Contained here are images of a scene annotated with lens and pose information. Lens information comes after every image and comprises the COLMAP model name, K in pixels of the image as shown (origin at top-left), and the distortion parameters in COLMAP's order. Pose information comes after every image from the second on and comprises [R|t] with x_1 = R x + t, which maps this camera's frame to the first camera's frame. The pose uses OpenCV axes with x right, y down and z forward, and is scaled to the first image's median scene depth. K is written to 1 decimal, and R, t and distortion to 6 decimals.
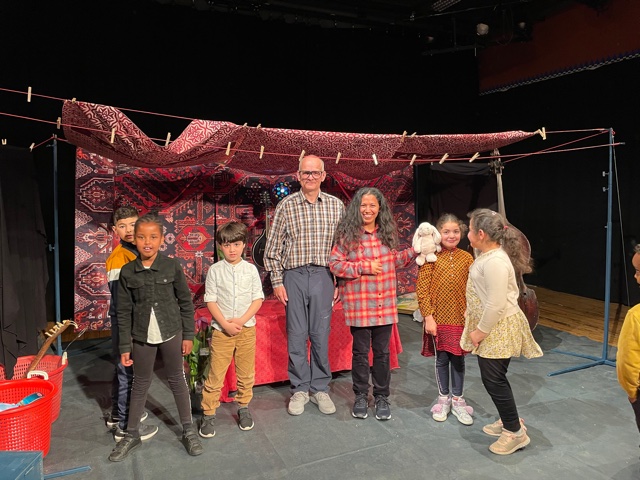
lens RADIAL K [[483.2, 0, 316.6], [0, 483.2, 237.0], [0, 0, 1]] dist [0.079969, -0.111252]
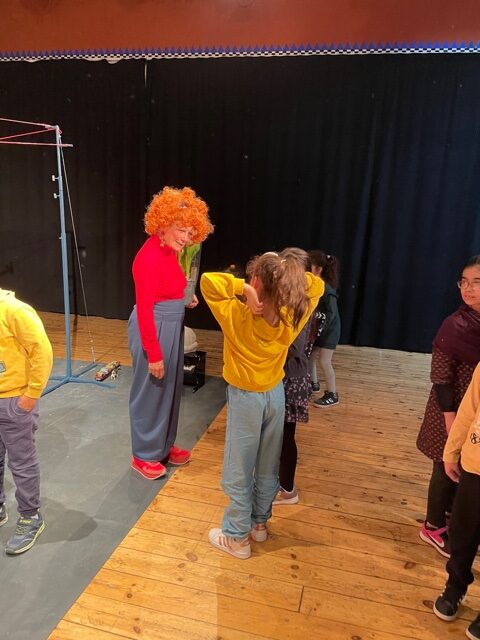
lens RADIAL K [[483.2, 0, 242.7], [0, 483.2, 322.3], [0, 0, 1]] dist [0.079969, -0.111252]
pose [[0.622848, -0.131028, 0.771293, 0.072381], [0.014155, 0.987601, 0.156344, -0.002635], [-0.782215, -0.086461, 0.616980, 0.146282]]
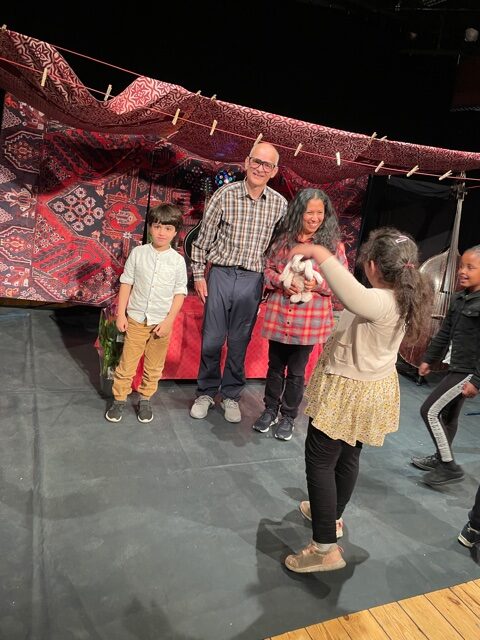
lens RADIAL K [[483.2, 0, 245.3], [0, 483.2, 316.4], [0, 0, 1]] dist [0.079969, -0.111252]
pose [[0.987413, 0.156514, 0.022786, -0.015809], [-0.158145, 0.974751, 0.157643, 0.004565], [0.002463, -0.159262, 0.987233, 0.055935]]
